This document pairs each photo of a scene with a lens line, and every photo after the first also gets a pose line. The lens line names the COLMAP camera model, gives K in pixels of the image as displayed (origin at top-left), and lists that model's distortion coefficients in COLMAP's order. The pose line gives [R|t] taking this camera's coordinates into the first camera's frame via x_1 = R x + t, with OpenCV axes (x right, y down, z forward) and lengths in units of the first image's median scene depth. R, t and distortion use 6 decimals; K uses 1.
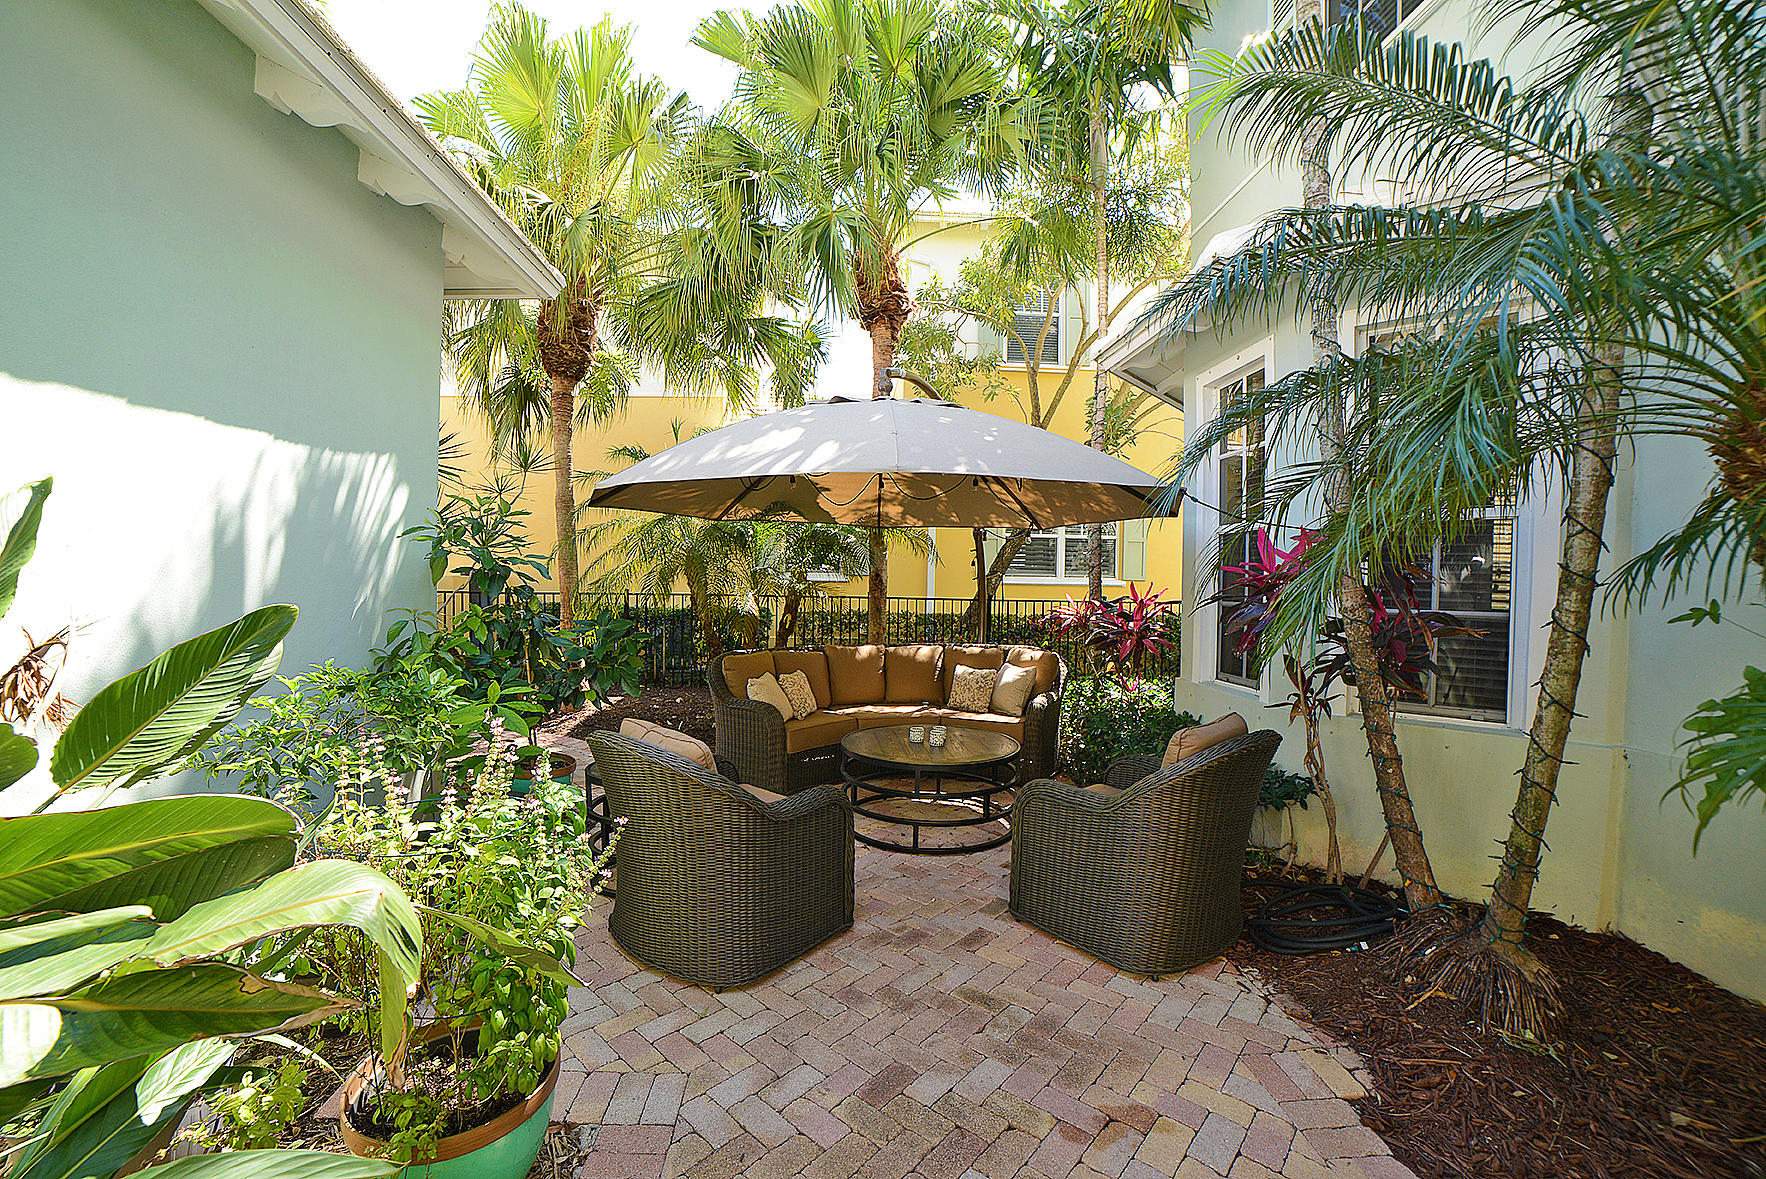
lens RADIAL K [[735.9, 0, 871.1], [0, 735.9, 589.2], [0, 0, 1]] dist [-0.104218, 0.035221]
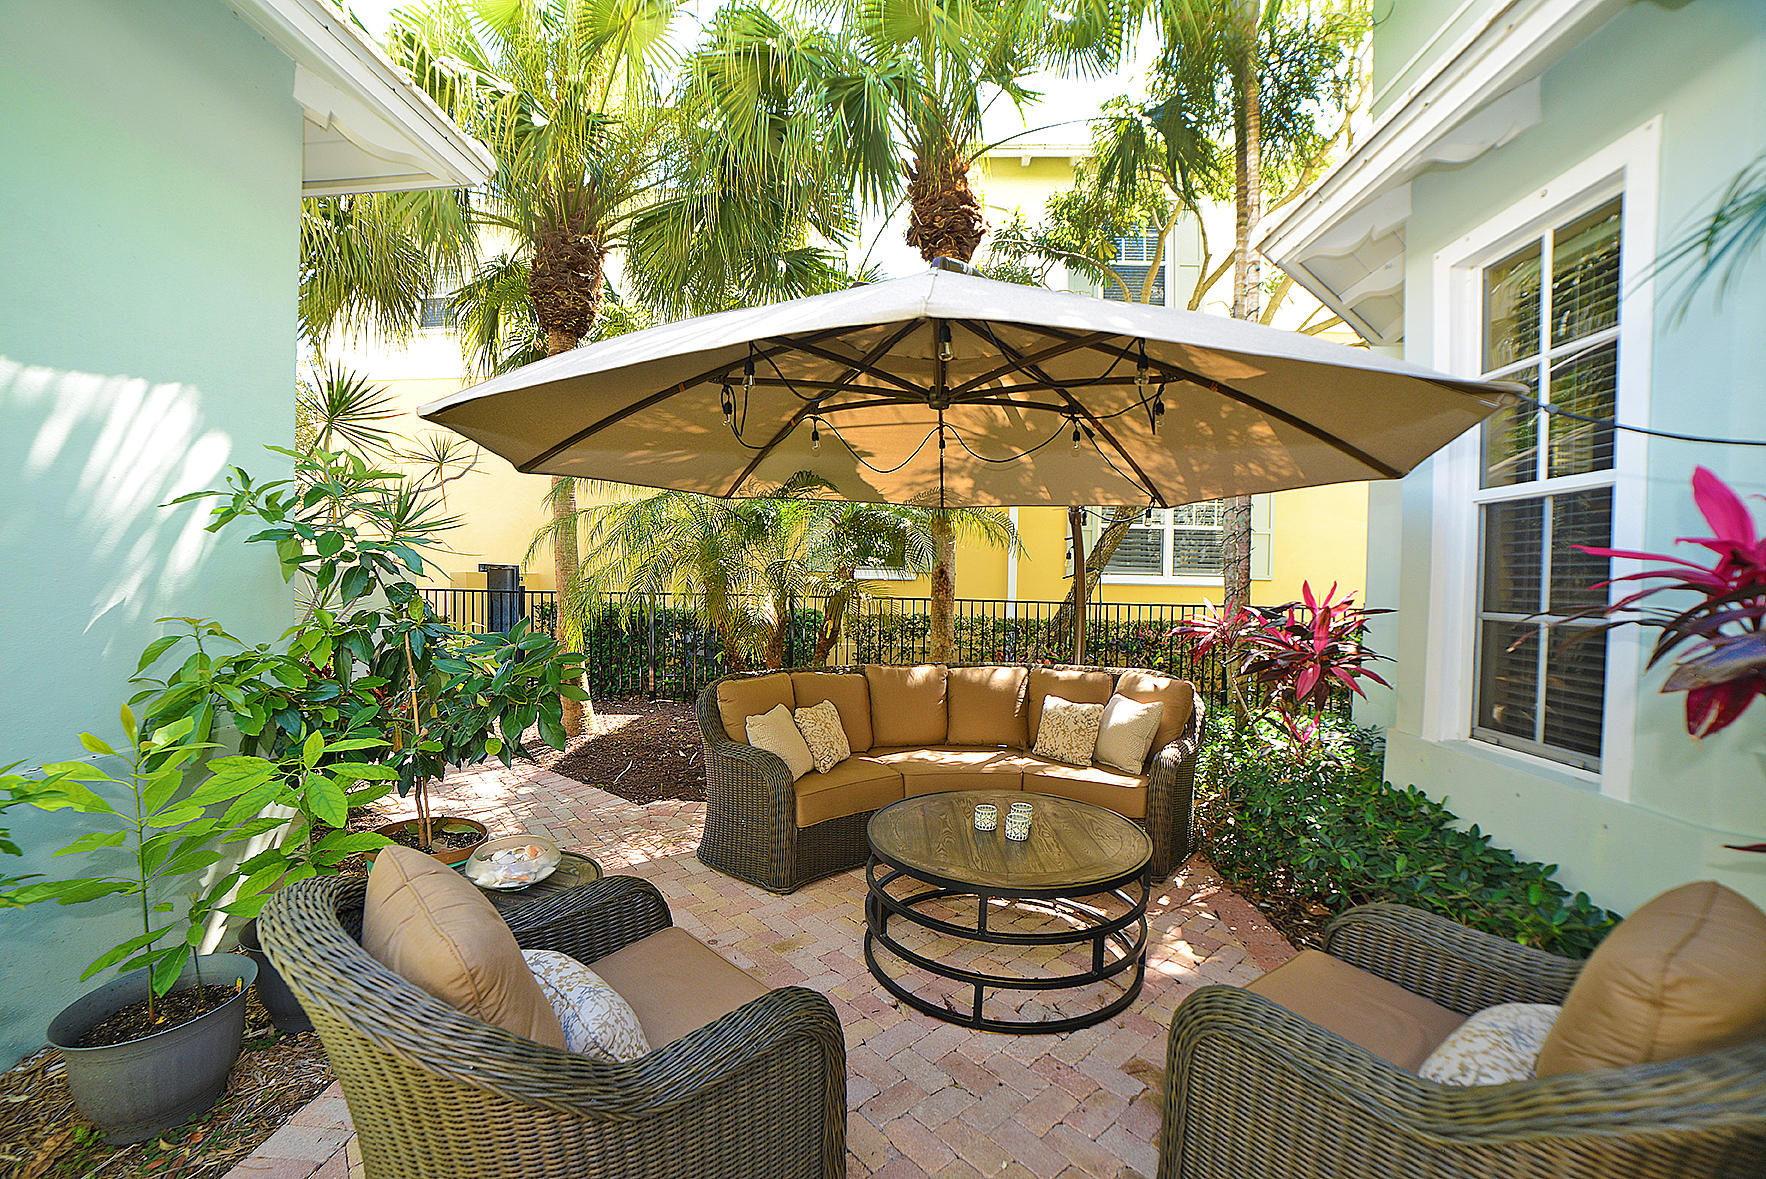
lens RADIAL K [[735.9, 0, 871.1], [0, 735.9, 589.2], [0, 0, 1]] dist [-0.104218, 0.035221]
pose [[0.993928, 0.004571, -0.109937, 0.022963], [-0.004471, 0.999989, 0.001154, -0.001077], [0.109941, -0.000656, 0.993938, 0.259425]]
